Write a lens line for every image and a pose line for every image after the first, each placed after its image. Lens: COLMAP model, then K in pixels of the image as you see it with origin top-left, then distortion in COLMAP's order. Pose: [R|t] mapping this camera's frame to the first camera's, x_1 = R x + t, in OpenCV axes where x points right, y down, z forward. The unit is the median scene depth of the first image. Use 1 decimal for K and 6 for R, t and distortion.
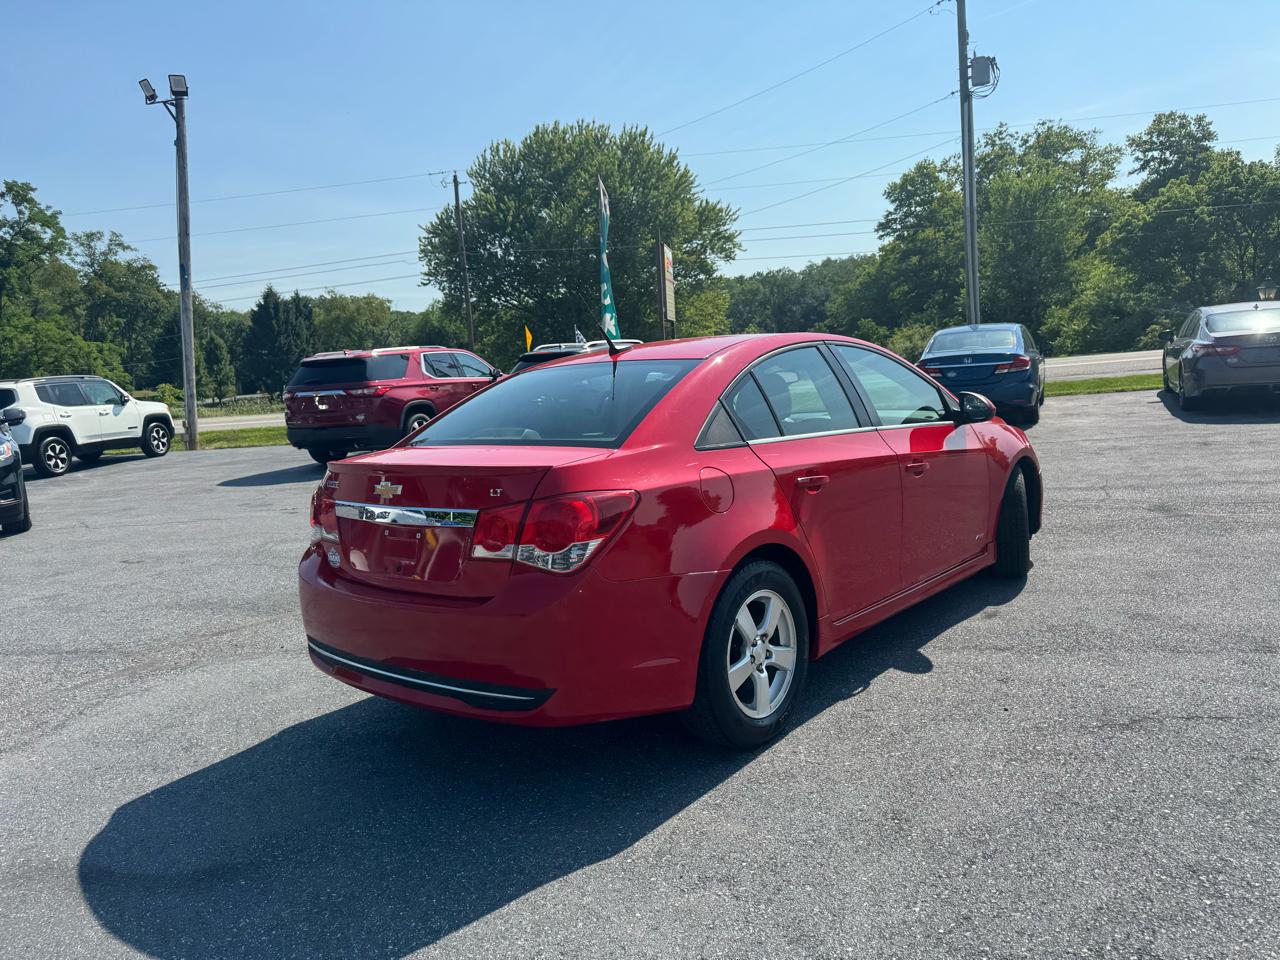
lens RADIAL K [[898.8, 0, 644.7], [0, 898.8, 499.7], [0, 0, 1]] dist [0.059791, -0.075636]
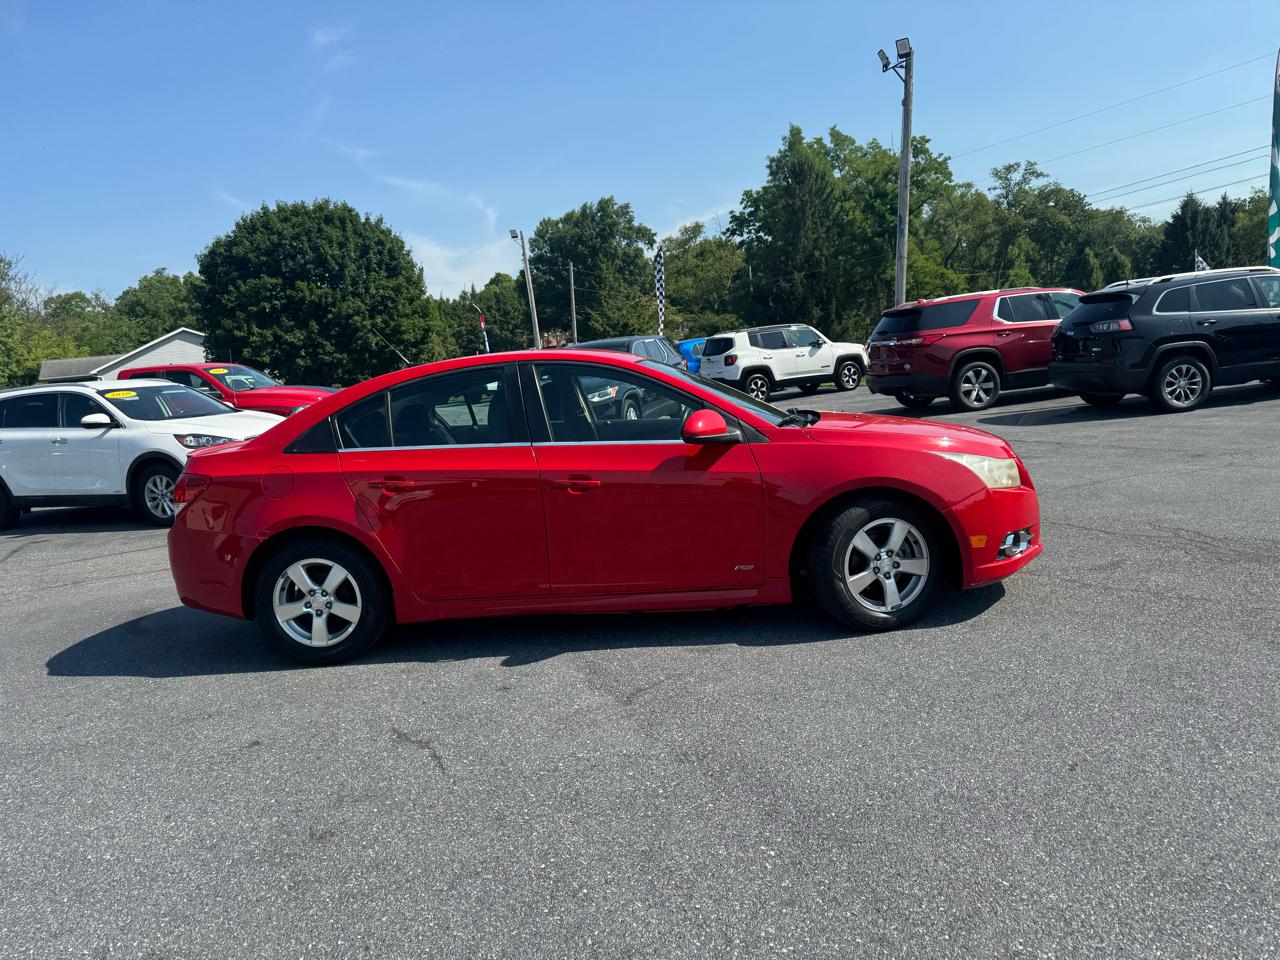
lens RADIAL K [[891.8, 0, 644.3], [0, 891.8, 501.7], [0, 0, 1]] dist [0.096758, -0.124752]
pose [[0.582677, 0.144538, -0.799748, 0.099317], [-0.071552, 0.989360, 0.126675, -0.012754], [0.809548, -0.016587, 0.586820, 0.038359]]
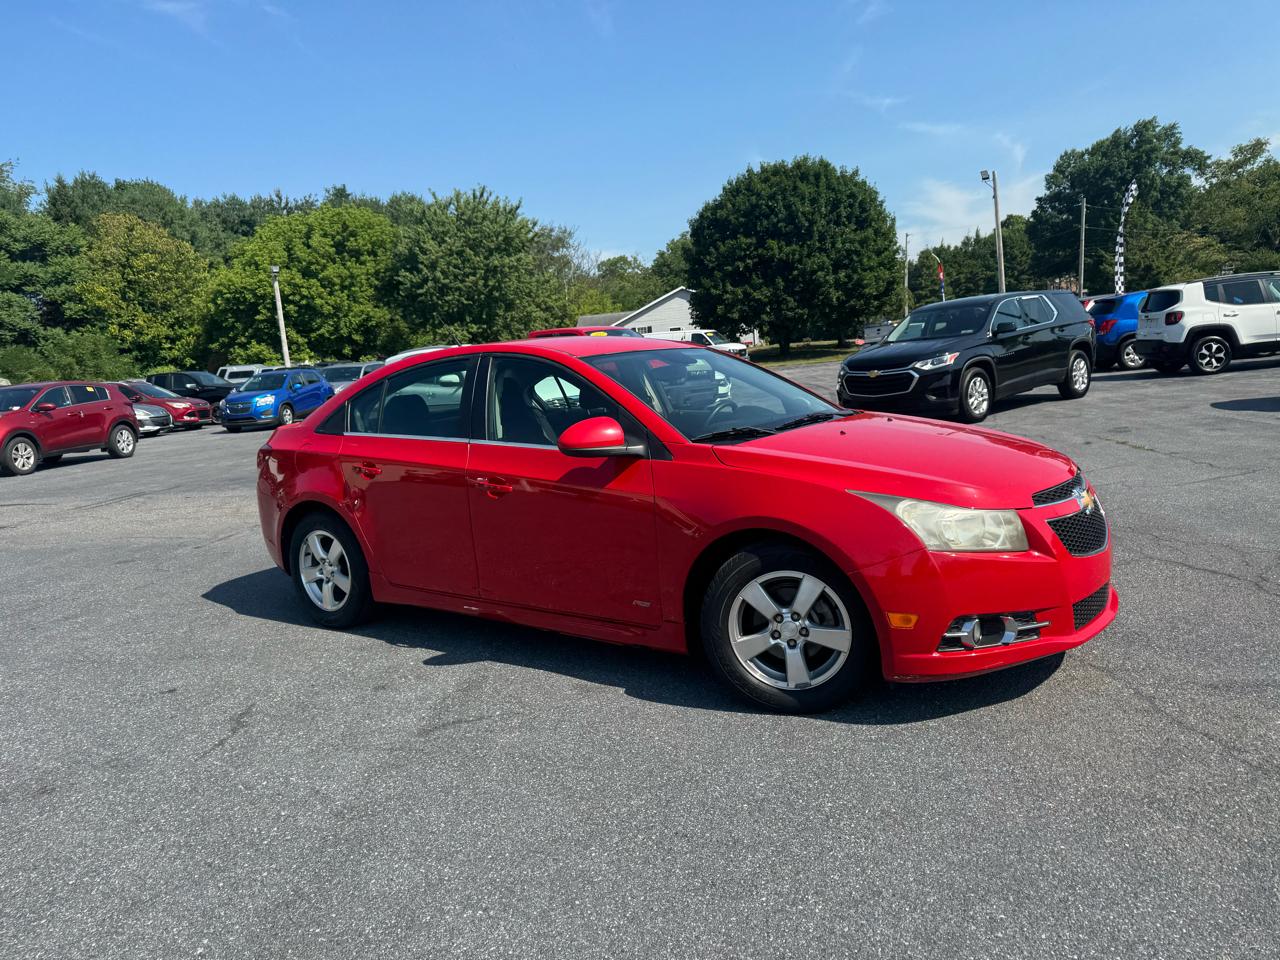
lens RADIAL K [[894.6, 0, 643.8], [0, 894.6, 484.8], [0, 0, 1]] dist [0.083171, -0.106236]
pose [[0.086839, 0.206066, -0.974677, 0.106702], [-0.074084, 0.977000, 0.199957, -0.020508], [0.993464, 0.054844, 0.100108, 0.088913]]
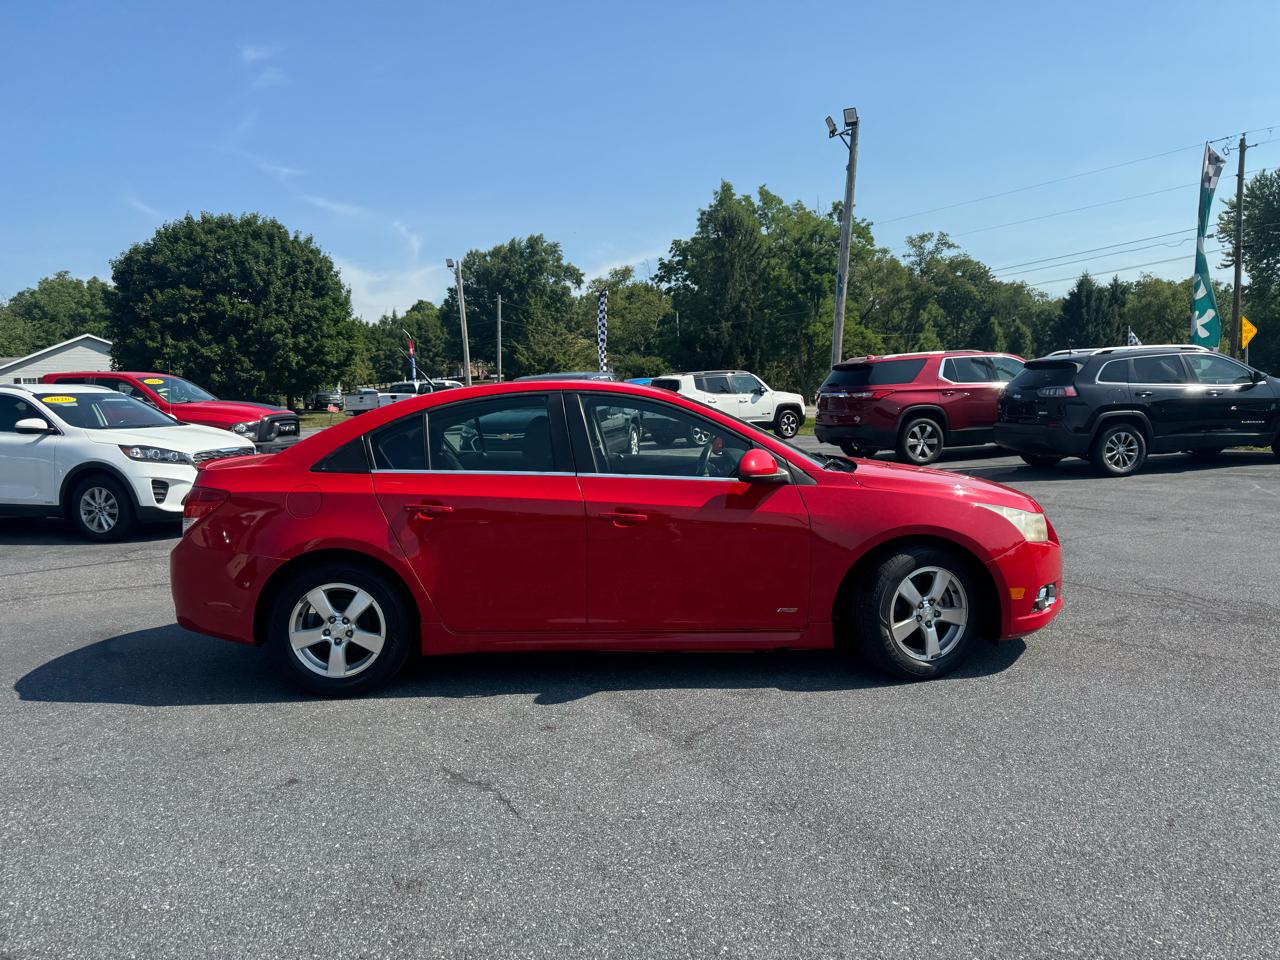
lens RADIAL K [[889.1, 0, 642.8], [0, 889.1, 495.3], [0, 0, 1]] dist [0.111449, -0.168625]
pose [[0.650014, 0.135772, -0.747695, 0.090228], [-0.128104, 0.989406, 0.068296, -0.011148], [0.749047, 0.051389, 0.660521, 0.029401]]
